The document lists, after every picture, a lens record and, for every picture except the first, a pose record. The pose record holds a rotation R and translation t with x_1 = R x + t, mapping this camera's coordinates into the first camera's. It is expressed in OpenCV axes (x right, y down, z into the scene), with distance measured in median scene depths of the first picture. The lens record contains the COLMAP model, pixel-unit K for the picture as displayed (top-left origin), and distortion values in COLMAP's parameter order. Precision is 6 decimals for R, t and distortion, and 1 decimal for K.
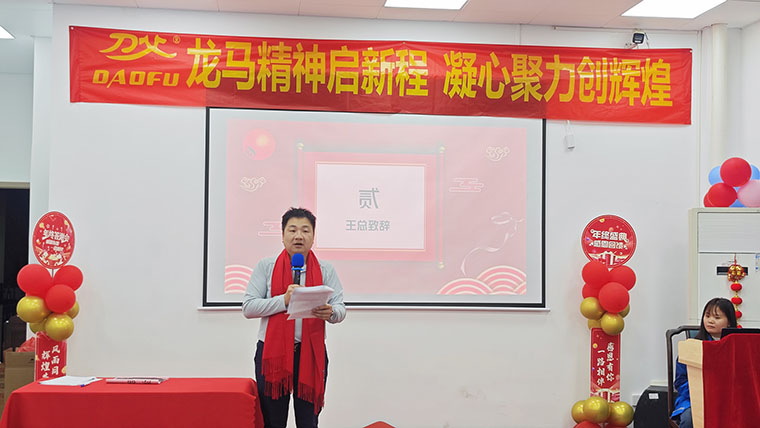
lens RADIAL K [[997.7, 0, 382.8], [0, 997.7, 201.6], [0, 0, 1]] dist [0.021177, 0.000000]
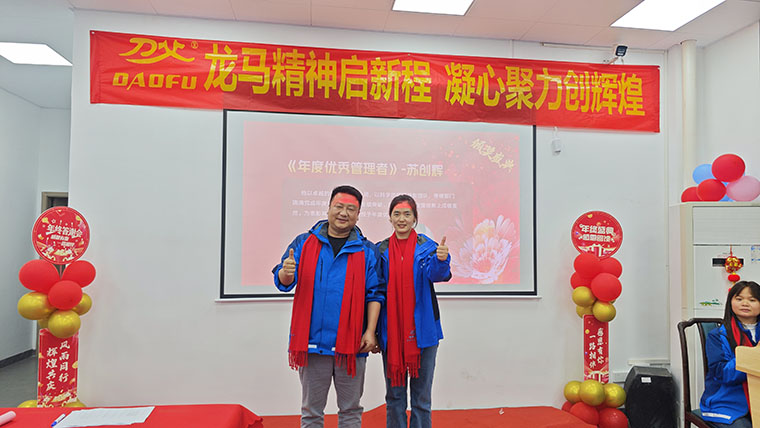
lens RADIAL K [[498.2, 0, 386.7], [0, 498.2, 224.0], [0, 0, 1]] dist [0.027686, -0.036889]
pose [[0.999650, -0.003567, 0.026231, -0.018202], [0.003354, 0.999961, 0.008167, 0.022513], [-0.026259, -0.008076, 0.999623, 0.459215]]
